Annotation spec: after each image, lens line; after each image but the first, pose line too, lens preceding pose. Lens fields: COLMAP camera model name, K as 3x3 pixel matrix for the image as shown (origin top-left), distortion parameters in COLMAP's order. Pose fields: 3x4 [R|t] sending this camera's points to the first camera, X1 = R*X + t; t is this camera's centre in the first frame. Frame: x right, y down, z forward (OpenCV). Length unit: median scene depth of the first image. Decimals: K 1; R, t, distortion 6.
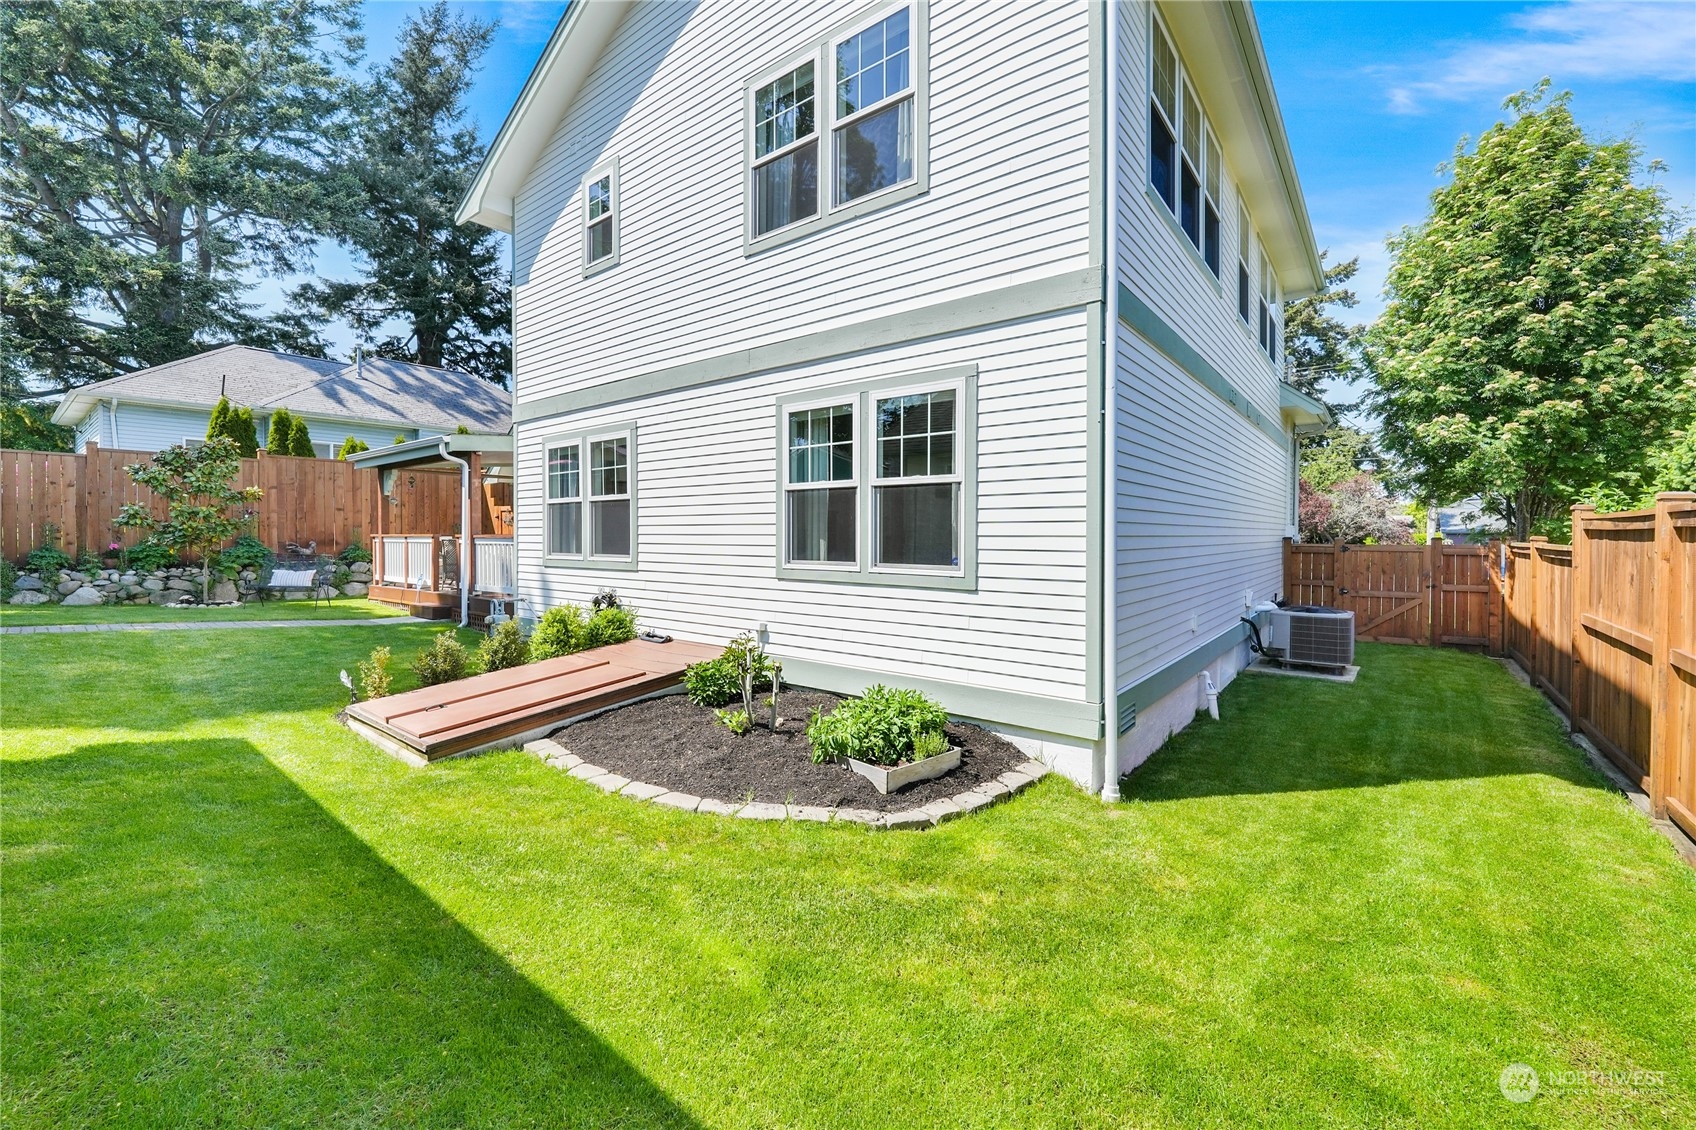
lens RADIAL K [[692.0, 0, 841.6], [0, 692.0, 549.0], [0, 0, 1]] dist [-0.013693, 0.000719]
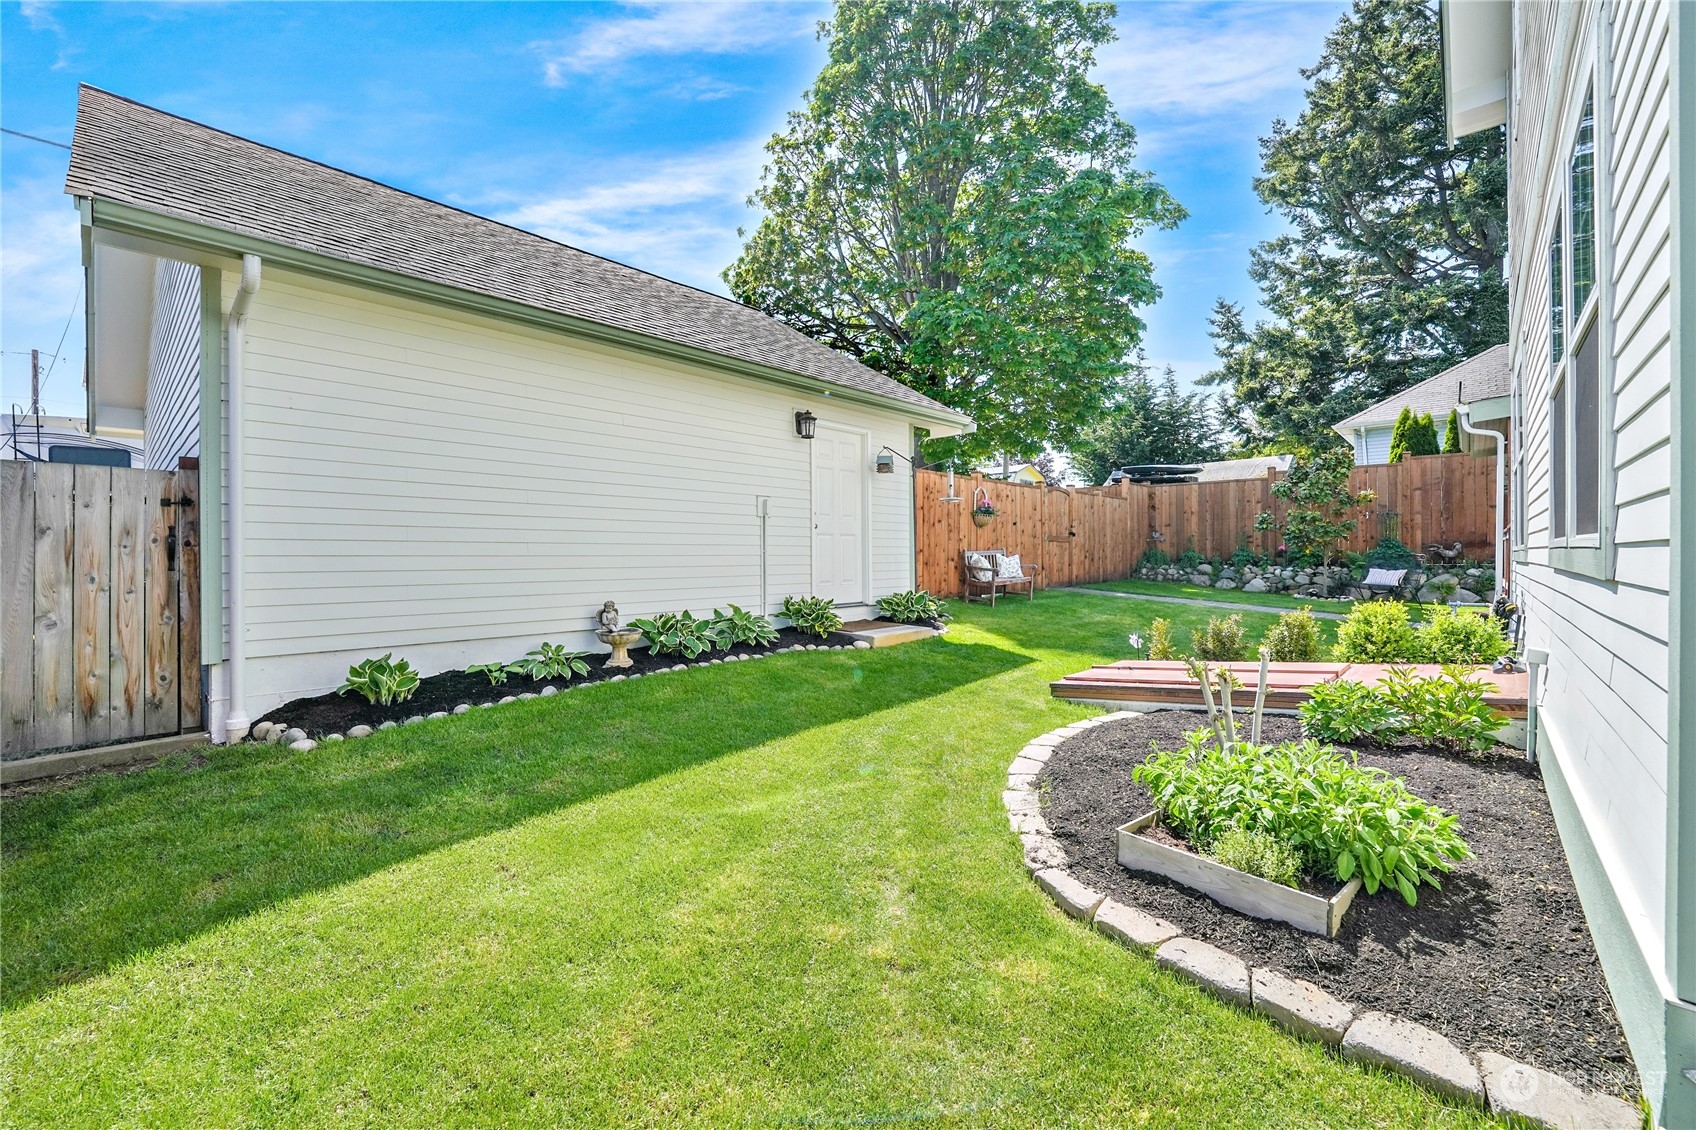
lens RADIAL K [[692.5, 0, 840.8], [0, 692.5, 550.4], [0, 0, 1]] dist [-0.002080, -0.005258]
pose [[-0.073546, -0.008198, -0.997258, 0.242893], [-0.016272, 0.999843, -0.007019, 0.021052], [0.997159, 0.015711, -0.073668, 0.254023]]
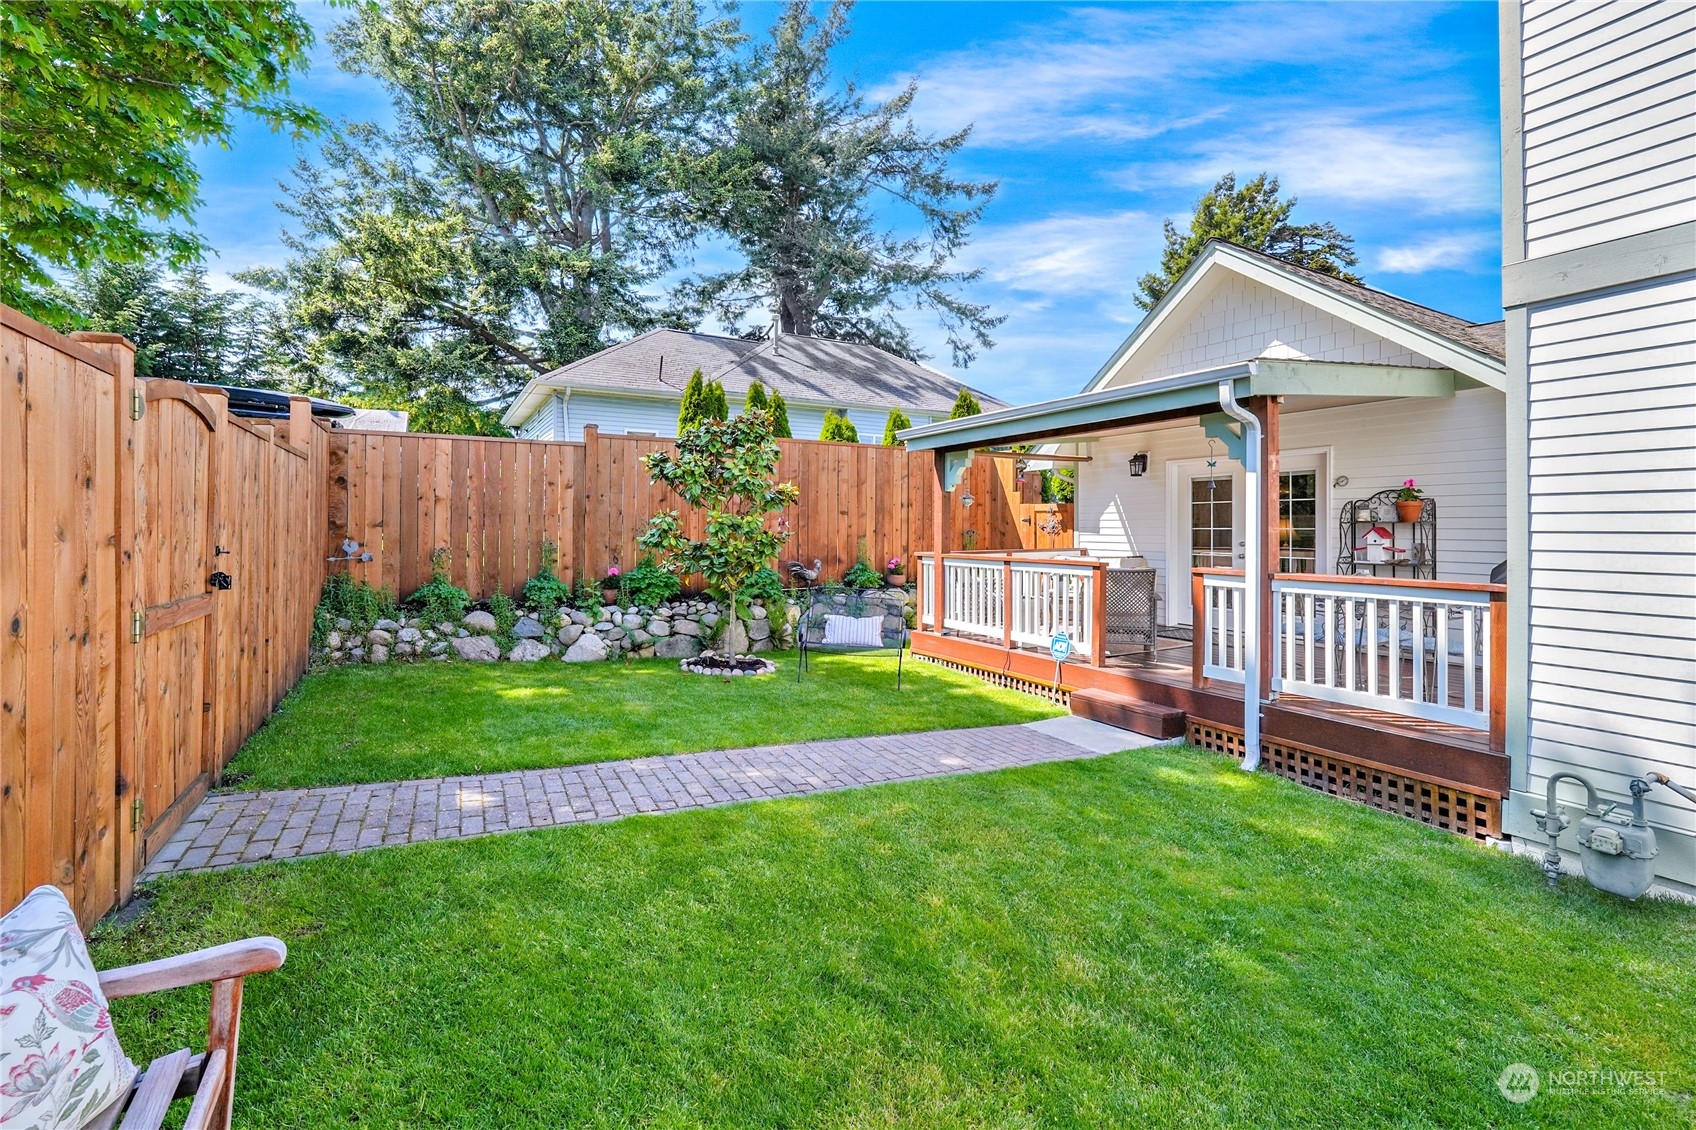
lens RADIAL K [[716.5, 0, 842.7], [0, 716.5, 514.6], [0, 0, 1]] dist [-0.003763, -0.000675]
pose [[0.929982, -0.008456, -0.367508, -0.520202], [-0.004198, 0.999426, -0.033617, -0.035315], [0.367582, 0.032806, 0.929412, 0.360000]]
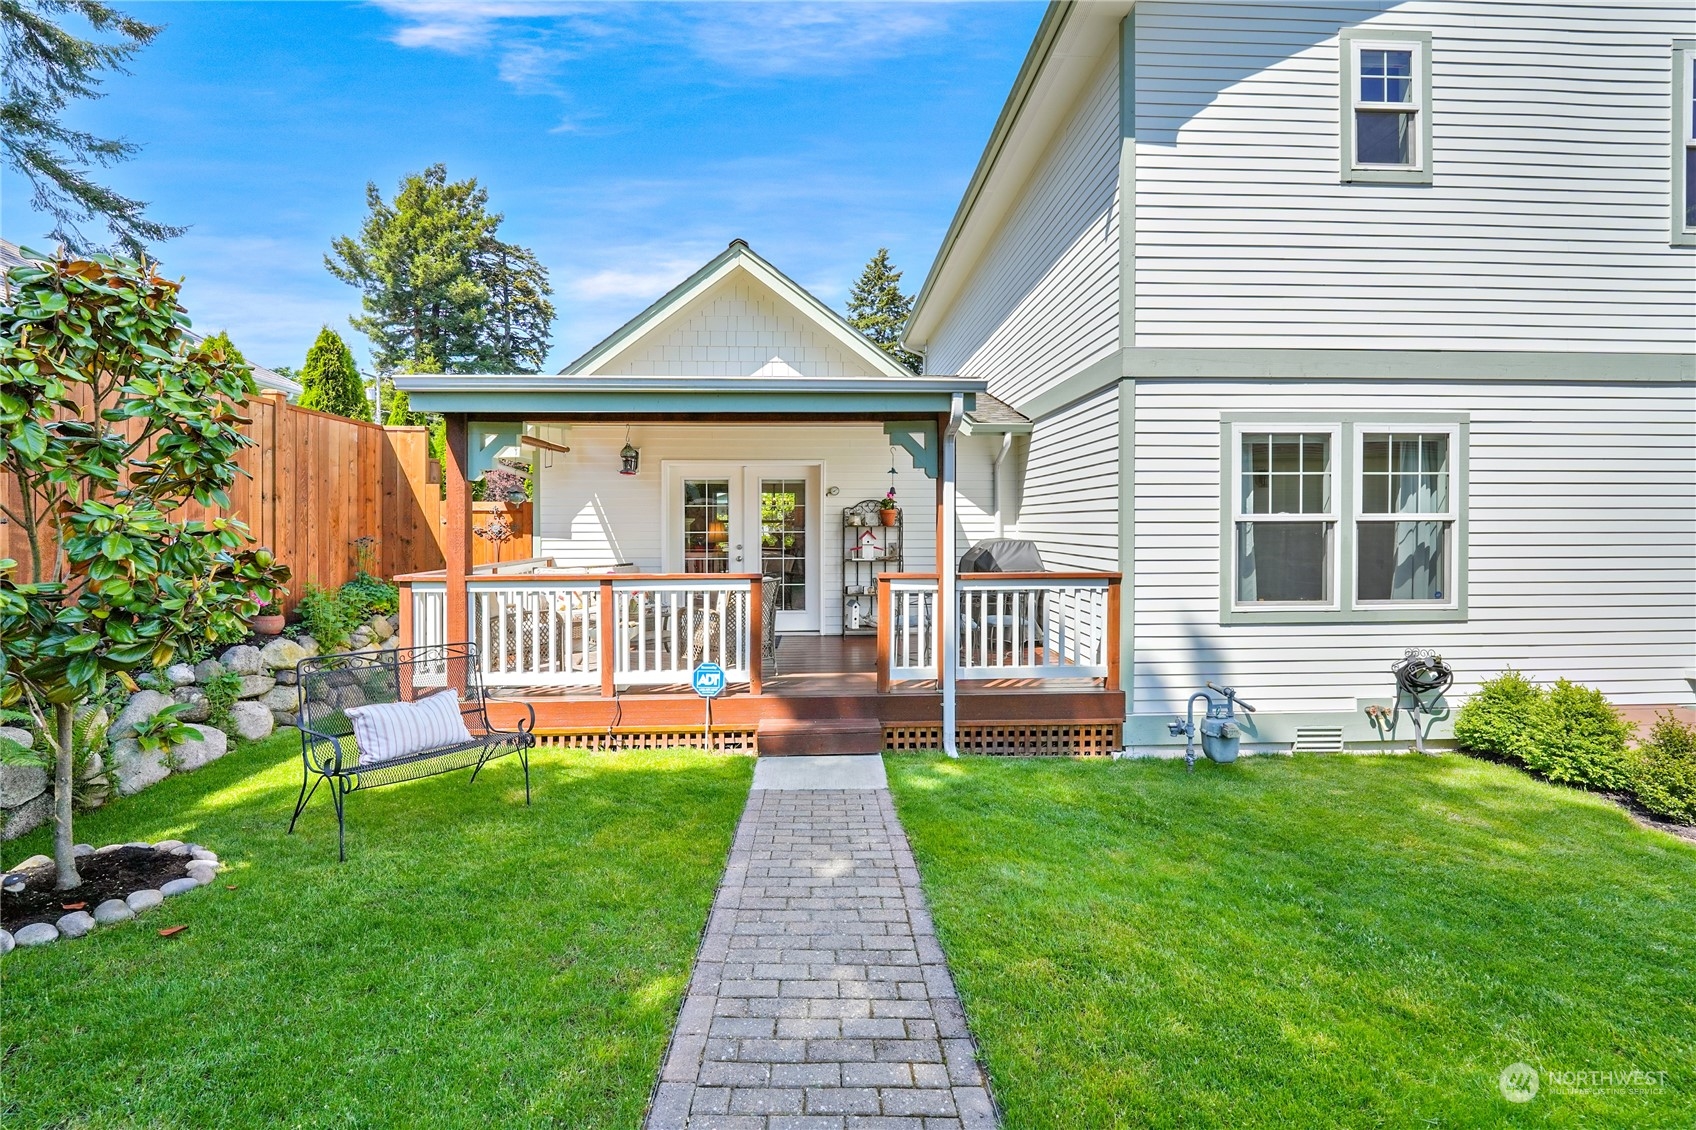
lens RADIAL K [[697.2, 0, 844.8], [0, 697.2, 530.6], [0, 0, 1]] dist [-0.002831, -0.004107]
pose [[0.758036, -0.010686, 0.652125, -0.780715], [0.016675, 0.999856, -0.003000, -0.043787], [-0.652000, 0.013148, 0.758105, 0.542357]]
